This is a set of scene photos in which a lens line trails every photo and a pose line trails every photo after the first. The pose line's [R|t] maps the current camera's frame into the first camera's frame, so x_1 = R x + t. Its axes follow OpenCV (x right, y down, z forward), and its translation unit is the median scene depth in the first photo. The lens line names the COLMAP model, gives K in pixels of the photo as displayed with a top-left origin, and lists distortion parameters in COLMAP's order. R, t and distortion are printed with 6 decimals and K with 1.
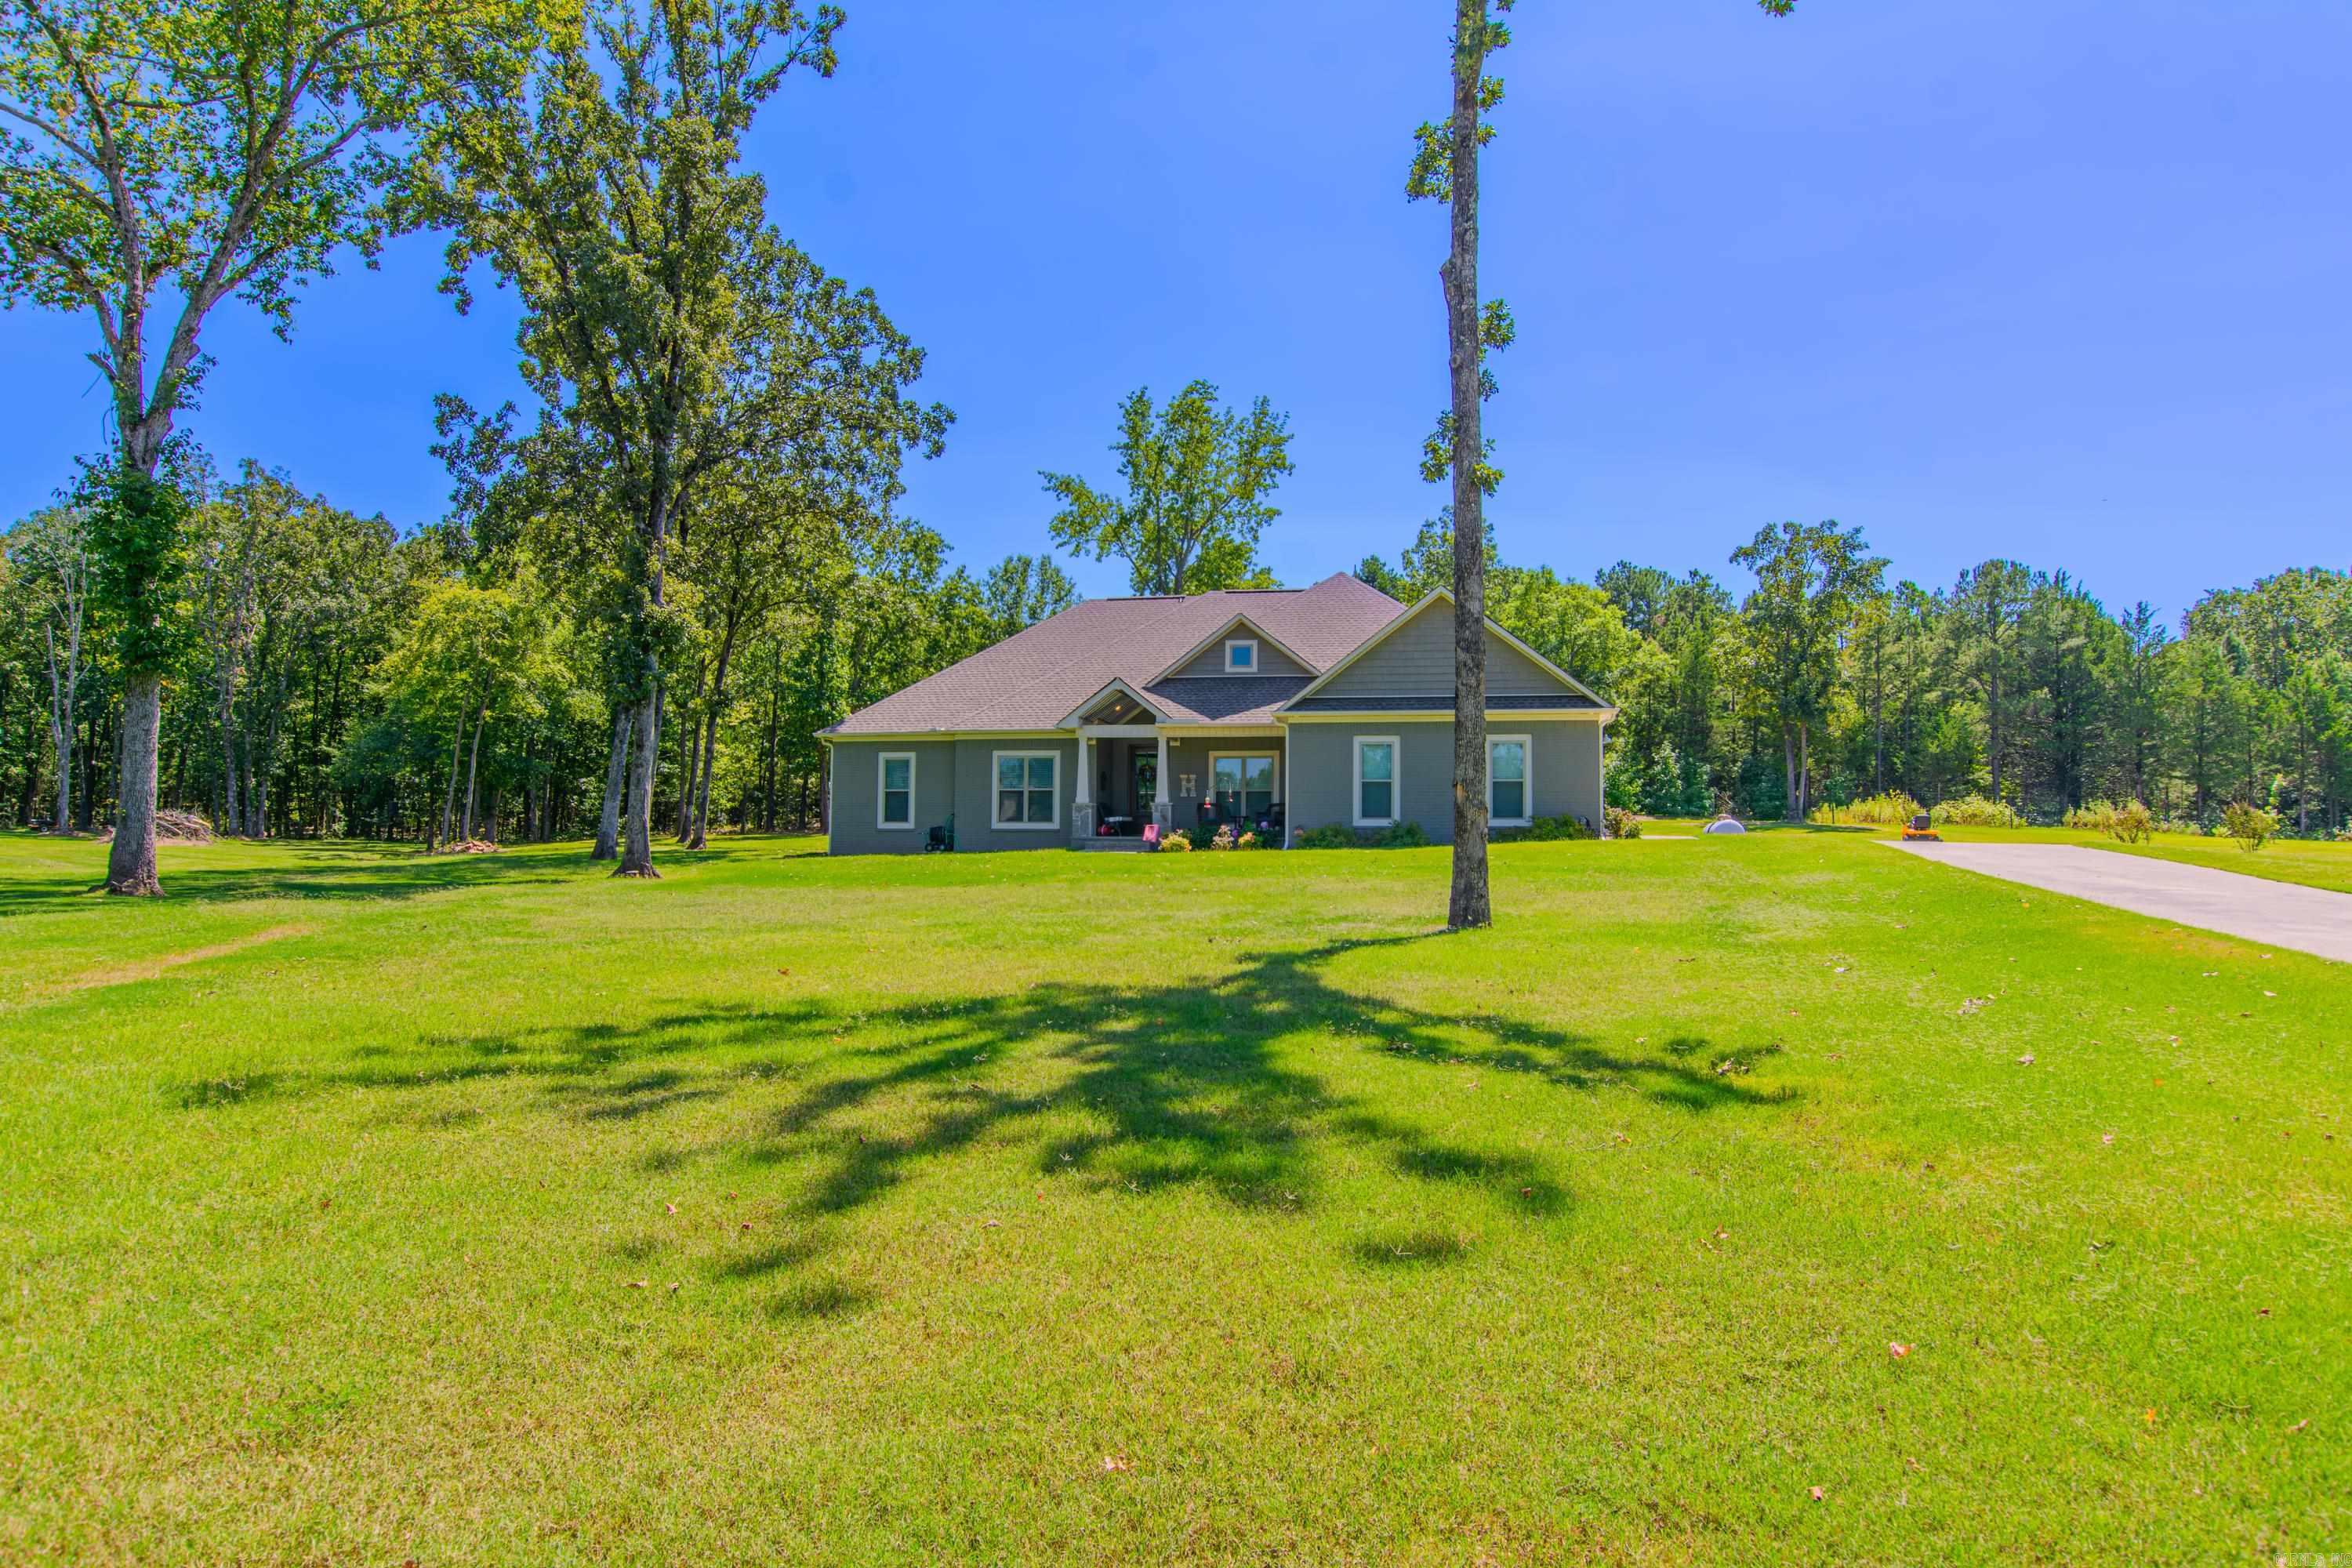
lens RADIAL K [[1421.0, 0, 1176.0], [0, 1421.0, 784.0], [0, 0, 1]] dist [0.000027, -0.000012]
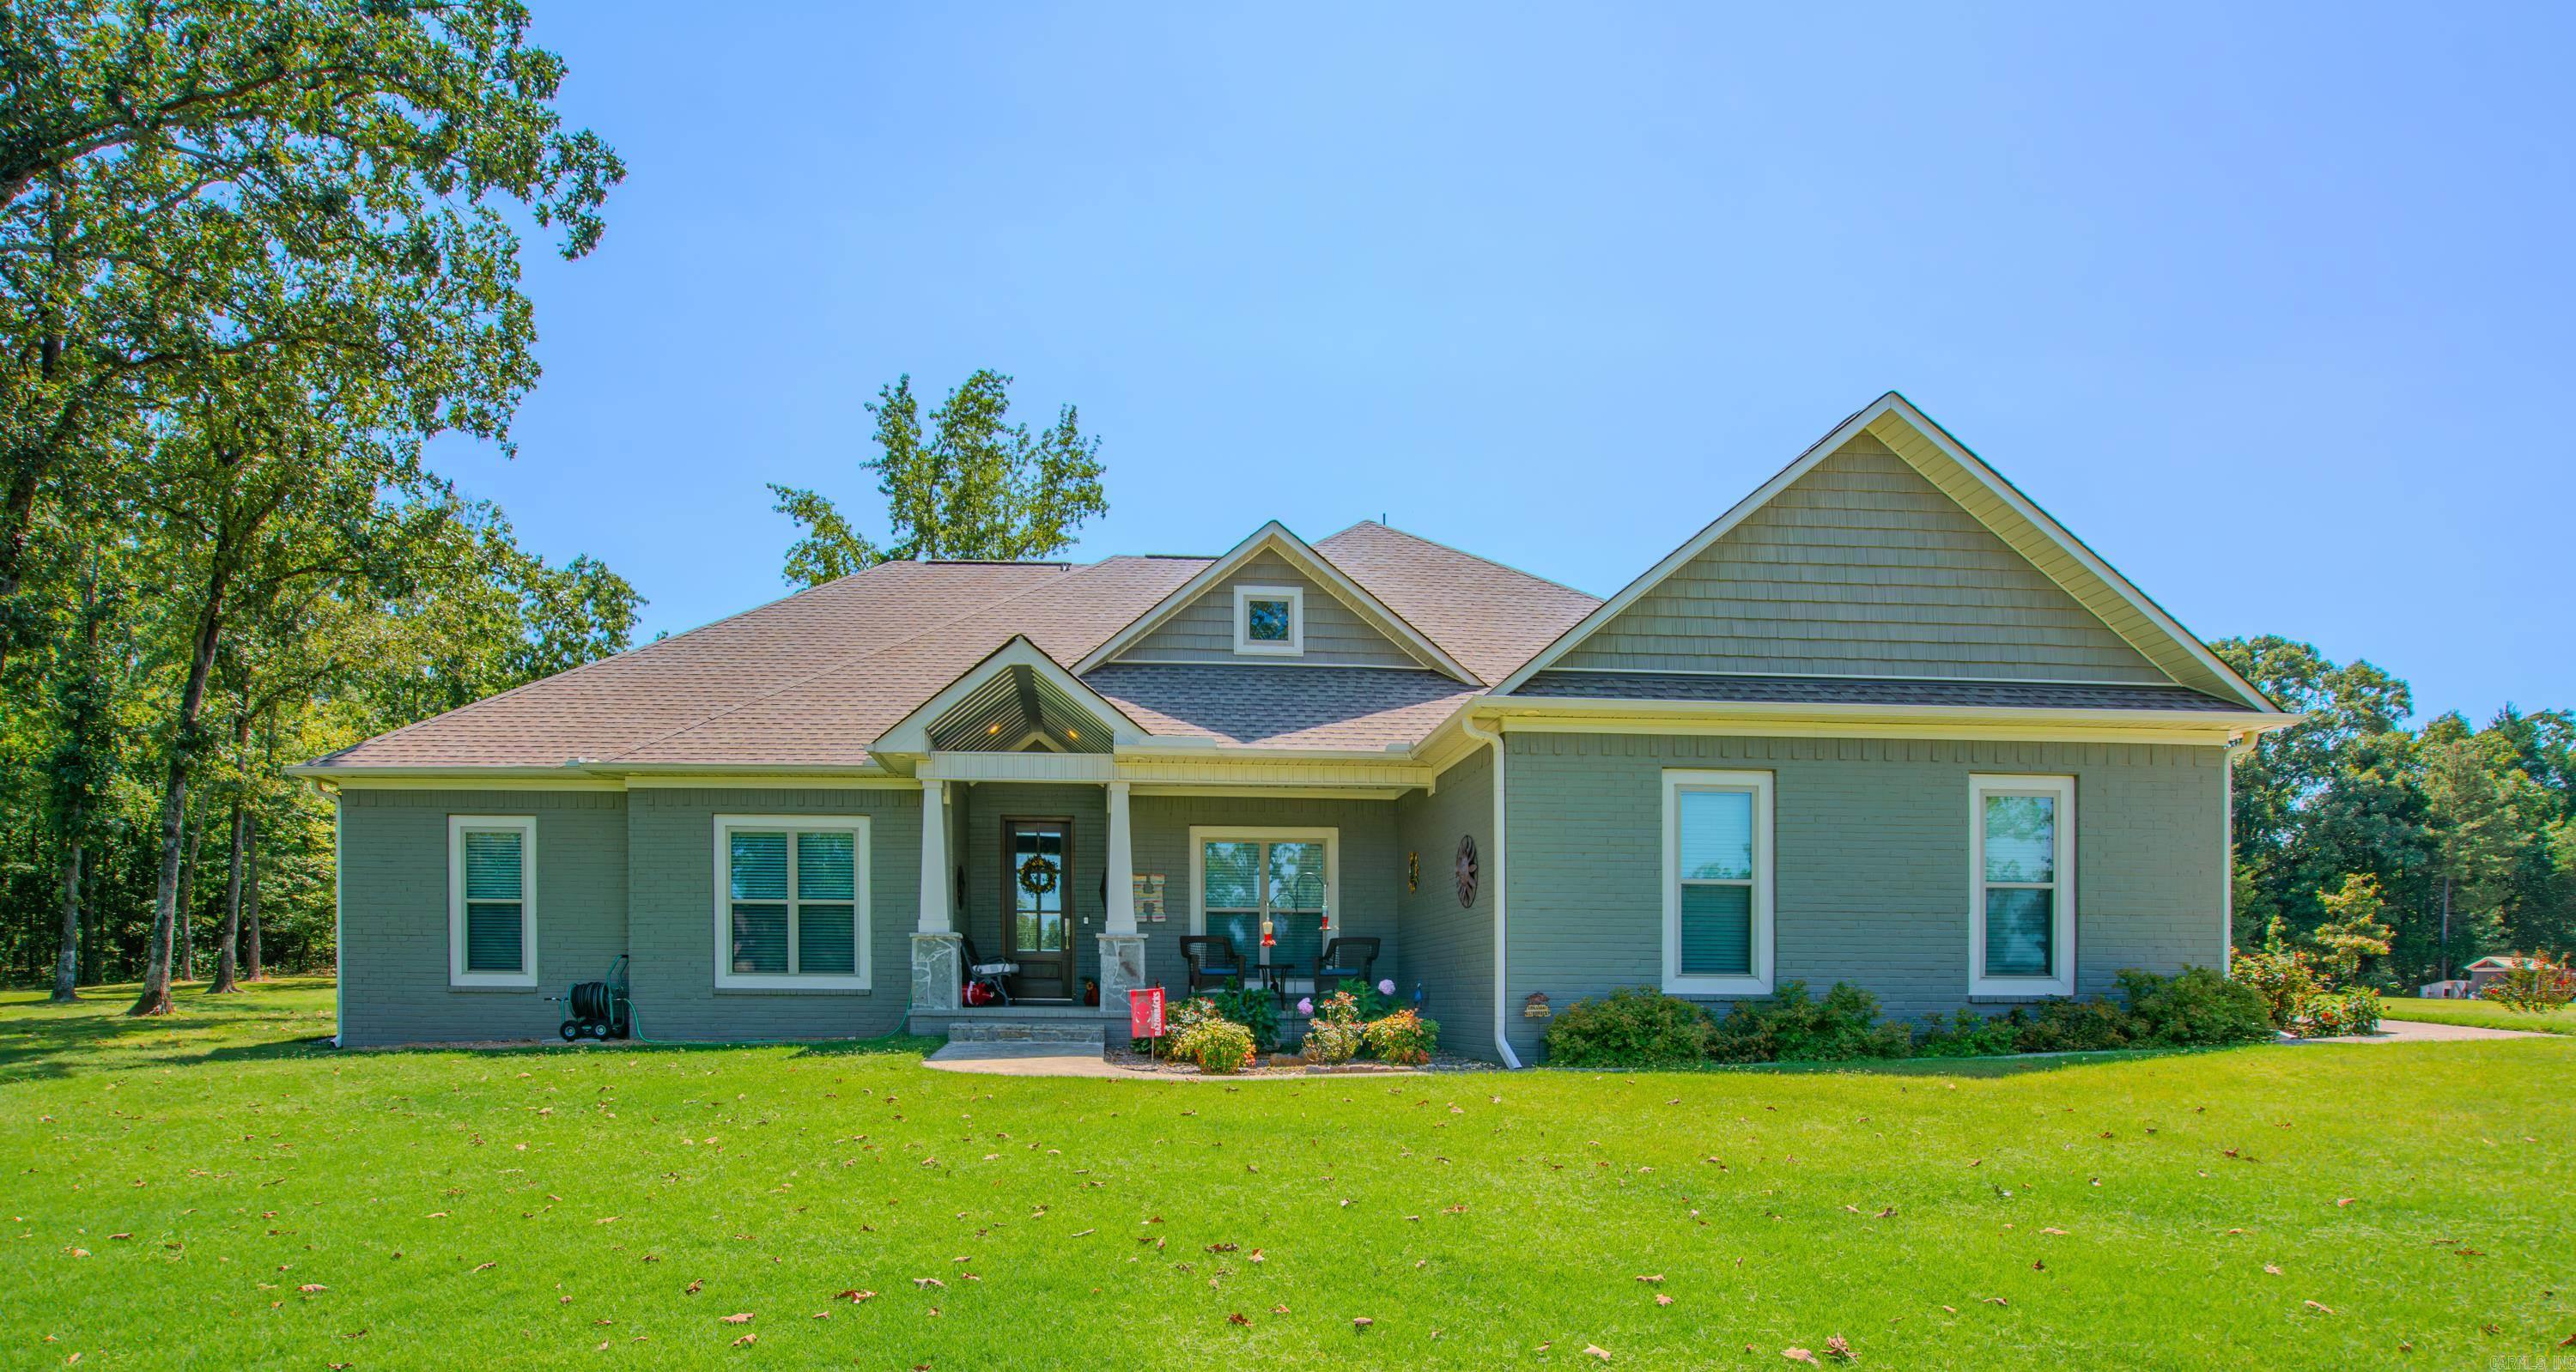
lens RADIAL K [[1692.7, 0, 1287.7], [0, 1692.7, 1090.6], [0, 0, 1]] dist [-0.009817, -0.001687]
pose [[0.980094, -0.007729, 0.198384, -0.058959], [-0.012270, 0.994974, 0.099383, 0.008159], [-0.198155, -0.099839, 0.975073, 0.441830]]
